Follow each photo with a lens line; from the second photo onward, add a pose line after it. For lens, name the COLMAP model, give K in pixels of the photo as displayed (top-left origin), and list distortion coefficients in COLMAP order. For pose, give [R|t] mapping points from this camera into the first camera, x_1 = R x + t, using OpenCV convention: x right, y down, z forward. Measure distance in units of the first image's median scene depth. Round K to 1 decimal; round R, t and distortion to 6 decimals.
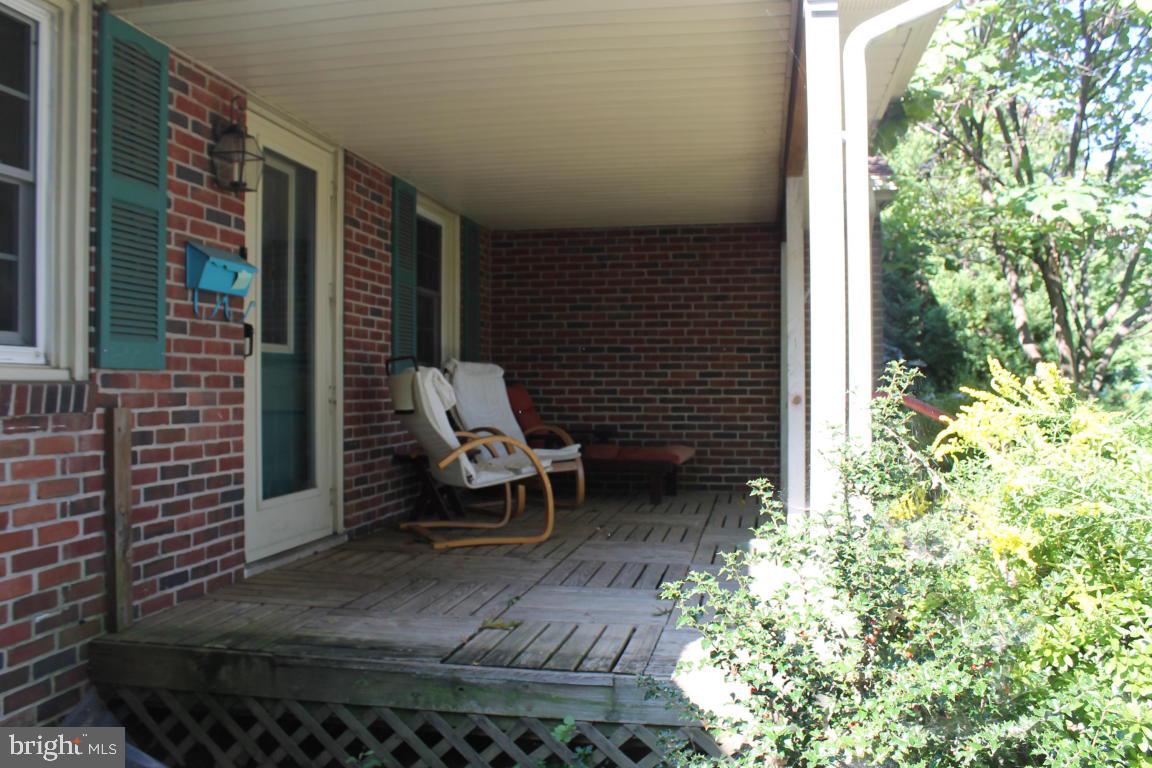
lens RADIAL K [[966.4, 0, 576.0], [0, 966.4, 384.0], [0, 0, 1]] dist [-0.161112, 0.134963]
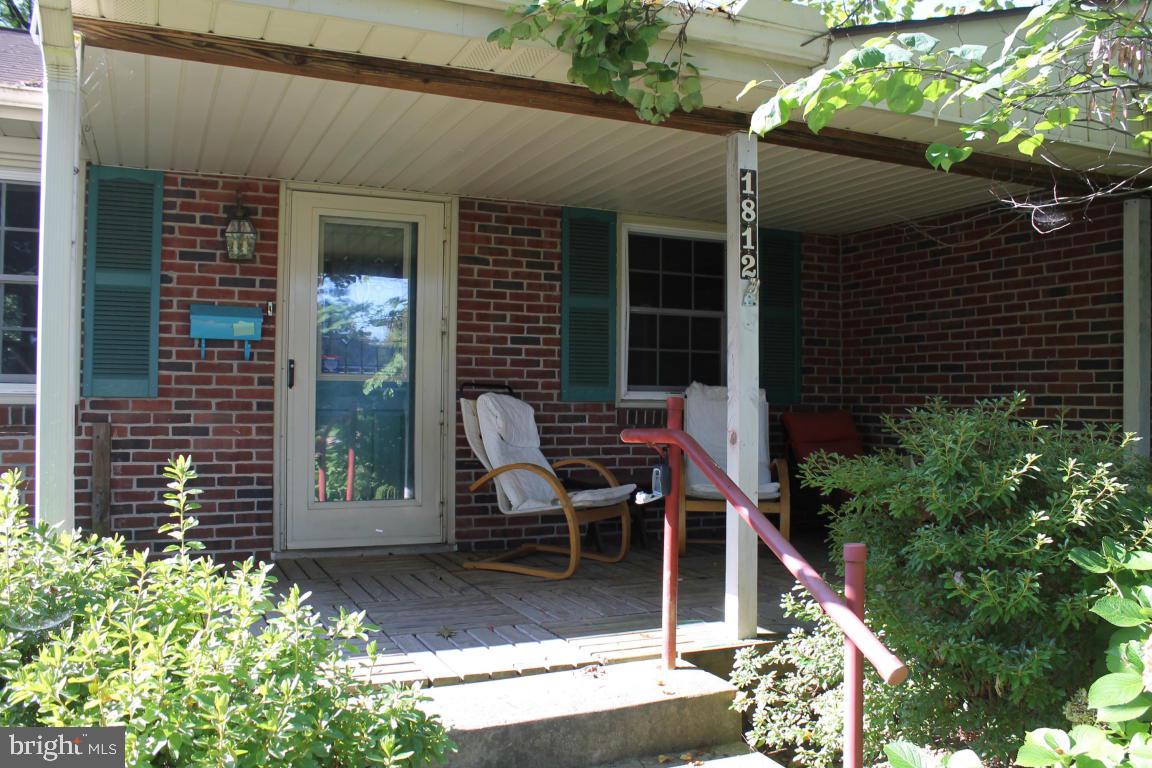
lens RADIAL K [[966.4, 0, 576.0], [0, 966.4, 384.0], [0, 0, 1]] dist [-0.161112, 0.134963]
pose [[0.577854, -0.007082, -0.816109, 0.994760], [-0.008231, 0.999861, -0.014505, -0.018020], [0.816099, 0.015099, 0.577715, 0.627288]]
